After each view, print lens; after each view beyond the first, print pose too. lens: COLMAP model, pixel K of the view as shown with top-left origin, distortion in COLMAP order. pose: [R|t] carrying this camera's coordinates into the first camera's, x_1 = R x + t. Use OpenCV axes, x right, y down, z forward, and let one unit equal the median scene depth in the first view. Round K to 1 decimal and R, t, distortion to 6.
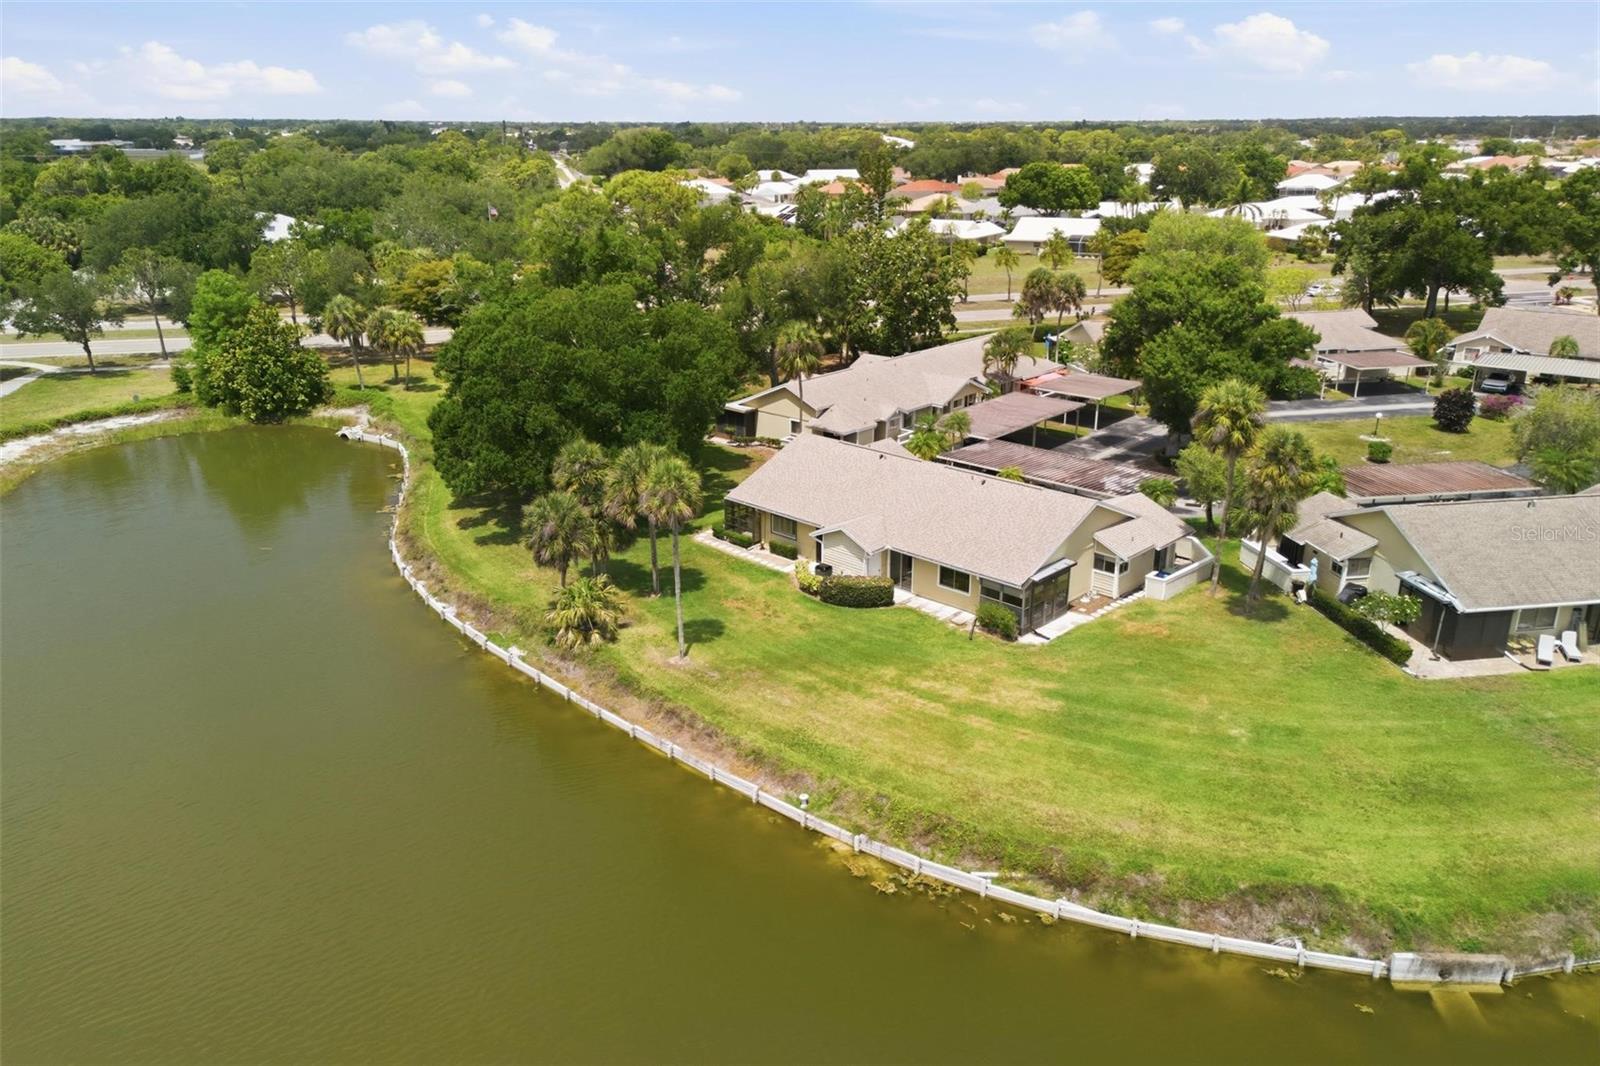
lens RADIAL K [[1168.3, 0, 800.0], [0, 1168.3, 533.0], [0, 0, 1]] dist [0.087466, -0.089873]
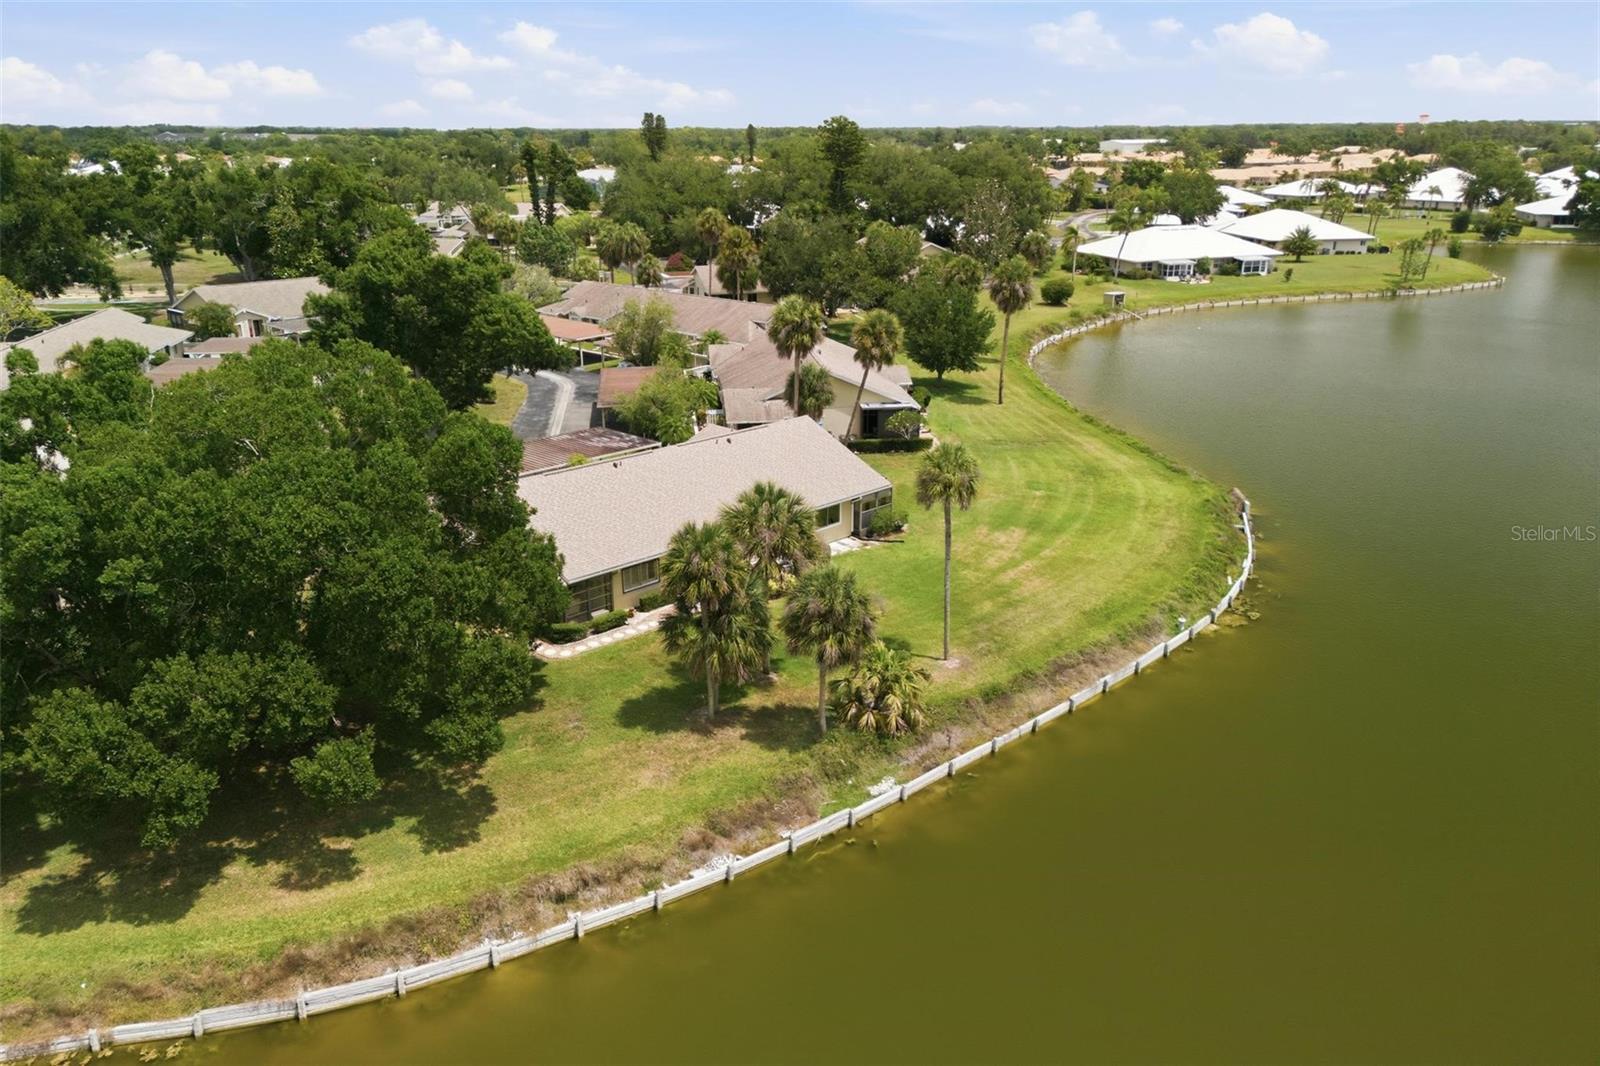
lens RADIAL K [[1168.3, 0, 800.0], [0, 1168.3, 533.0], [0, 0, 1]] dist [0.087466, -0.089873]
pose [[0.024151, -0.315776, 0.948526, -0.889987], [0.325920, 0.899452, 0.291140, -0.267997], [-0.945089, 0.302113, 0.124640, 0.932602]]
